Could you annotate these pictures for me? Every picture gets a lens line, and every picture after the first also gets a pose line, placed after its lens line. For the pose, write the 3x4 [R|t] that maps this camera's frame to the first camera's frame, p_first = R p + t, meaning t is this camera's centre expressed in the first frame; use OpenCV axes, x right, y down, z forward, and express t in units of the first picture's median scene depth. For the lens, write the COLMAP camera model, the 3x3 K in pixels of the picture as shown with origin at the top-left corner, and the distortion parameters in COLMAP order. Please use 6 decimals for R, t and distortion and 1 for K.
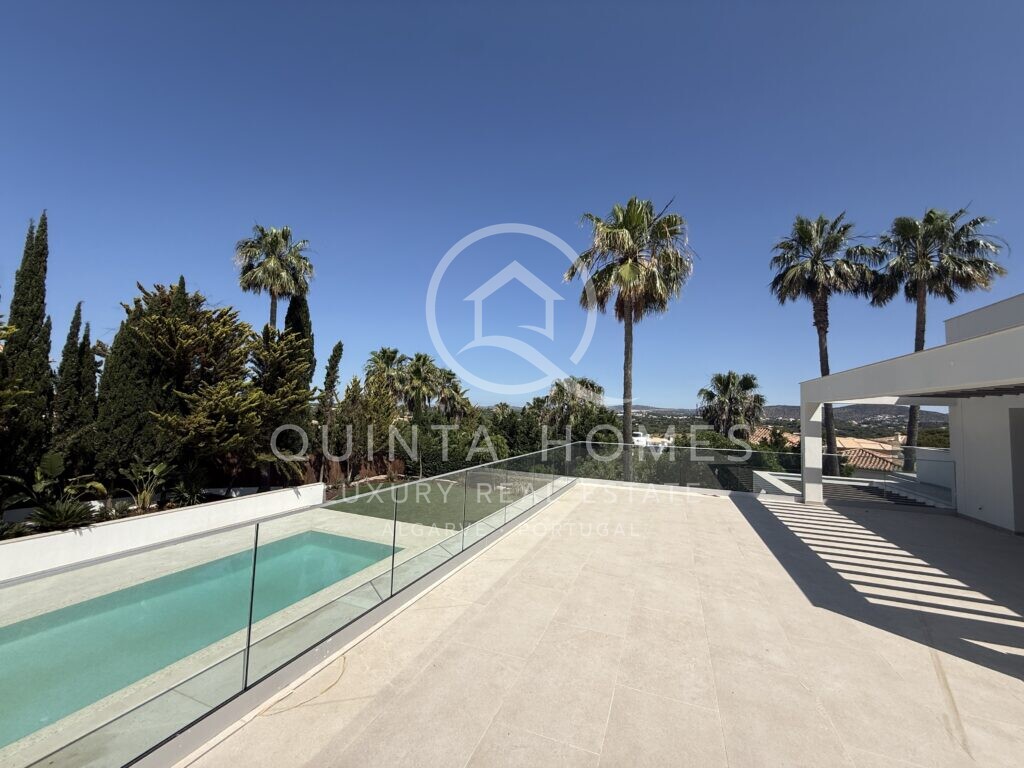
lens RADIAL K [[411.5, 0, 511.5], [0, 411.5, 383.7], [0, 0, 1]] dist [0.002258, -0.000464]
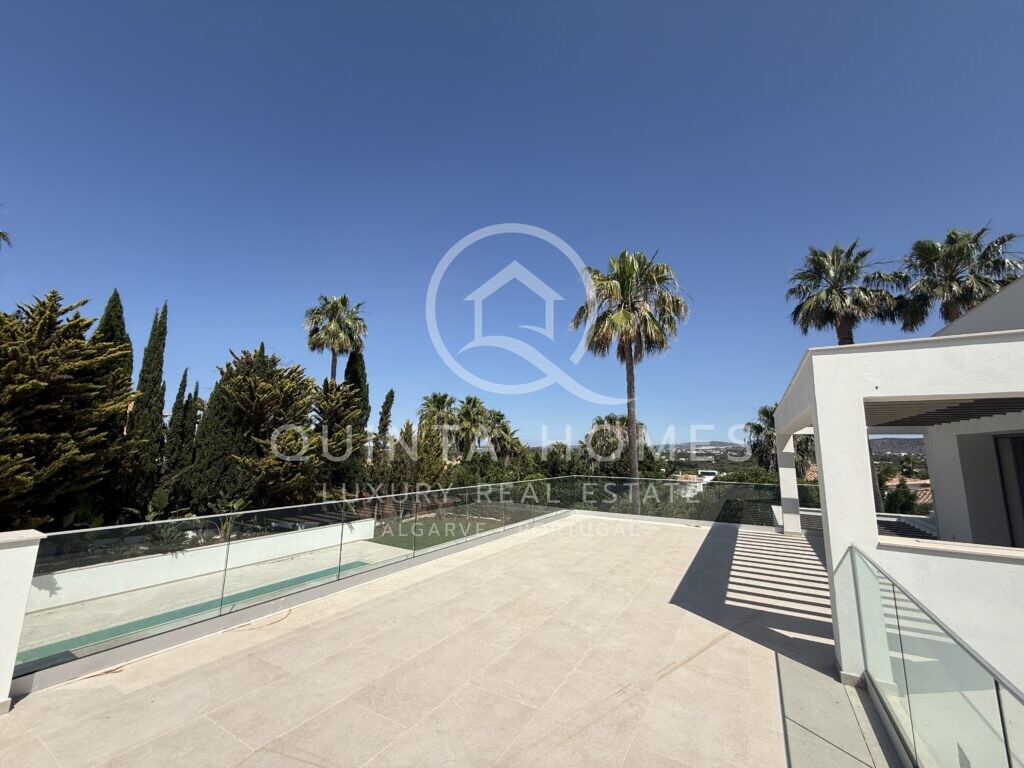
lens RADIAL K [[411.5, 0, 509.2], [0, 411.5, 383.9], [0, 0, 1]] dist [0.002258, -0.000464]
pose [[0.987088, -0.043592, -0.154134, 0.125473], [0.028745, 0.994843, -0.097272, 0.000325], [0.157579, 0.091586, 0.983250, -0.084594]]
